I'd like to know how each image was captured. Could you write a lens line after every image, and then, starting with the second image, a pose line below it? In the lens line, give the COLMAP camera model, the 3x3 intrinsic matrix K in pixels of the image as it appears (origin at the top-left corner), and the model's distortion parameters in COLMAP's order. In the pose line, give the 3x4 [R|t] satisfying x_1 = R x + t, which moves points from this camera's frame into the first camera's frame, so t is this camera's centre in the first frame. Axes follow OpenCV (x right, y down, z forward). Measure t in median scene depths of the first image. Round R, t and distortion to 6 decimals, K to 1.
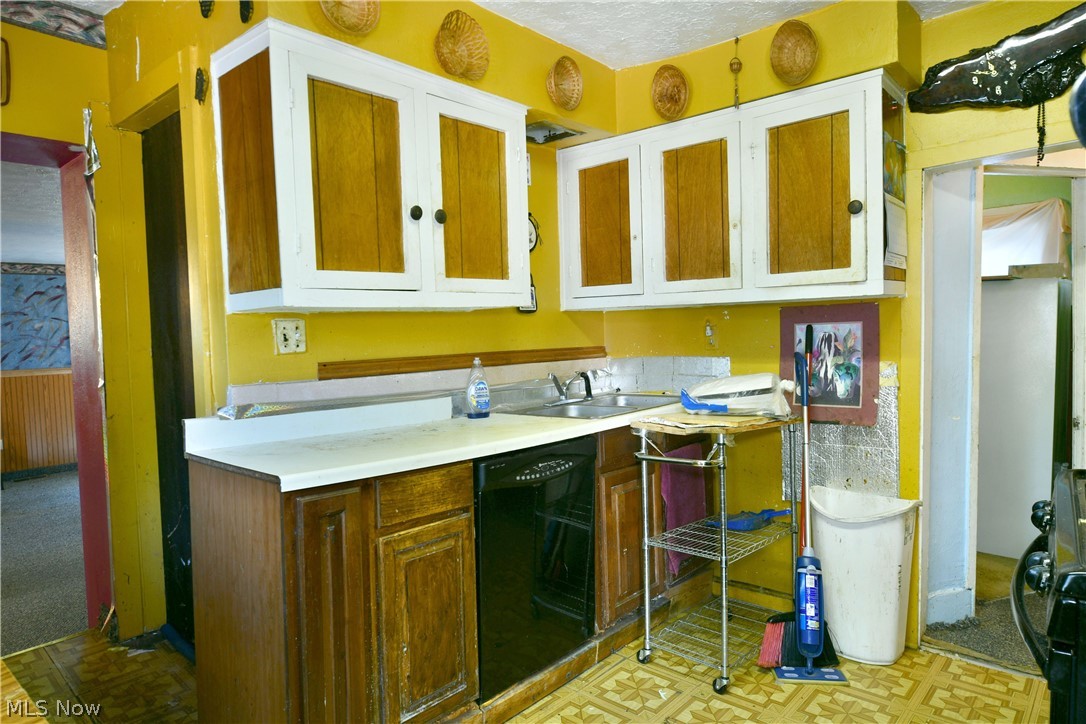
lens RADIAL K [[678.7, 0, 541.6], [0, 678.7, 351.6], [0, 0, 1]] dist [-0.011934, -0.004352]
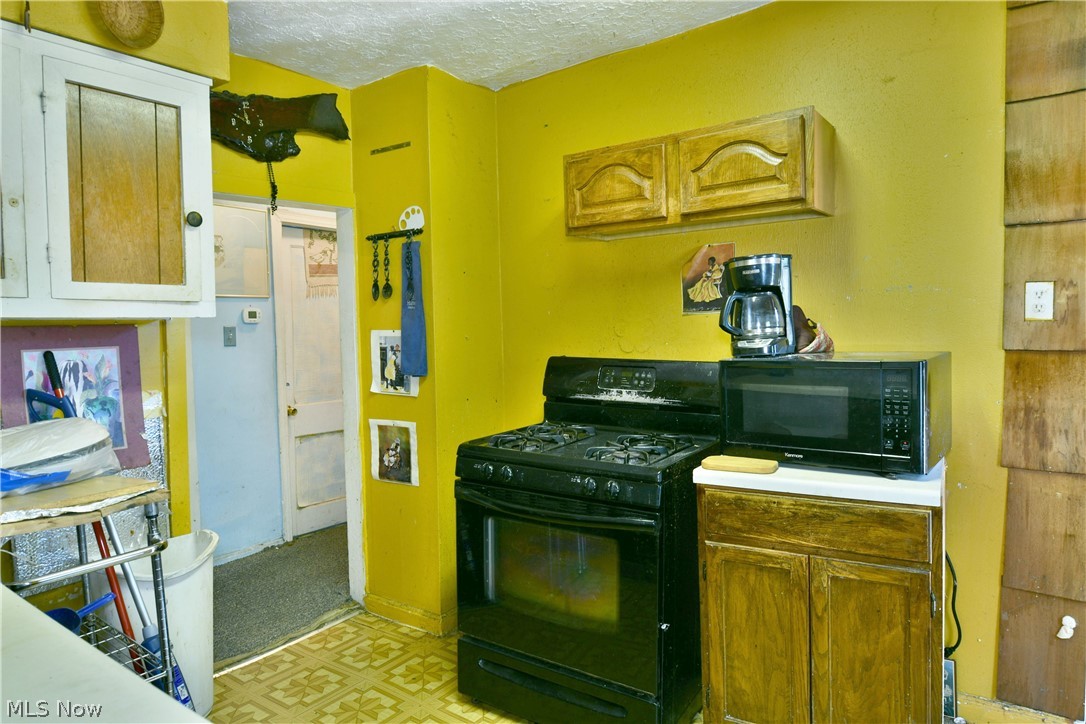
lens RADIAL K [[678.7, 0, 541.6], [0, 678.7, 351.6], [0, 0, 1]] dist [-0.011934, -0.004352]
pose [[-0.117156, -0.011451, 0.993048, -0.436268], [0.049288, 0.998634, 0.017330, -0.026974], [-0.991890, 0.050975, -0.116432, 0.586934]]
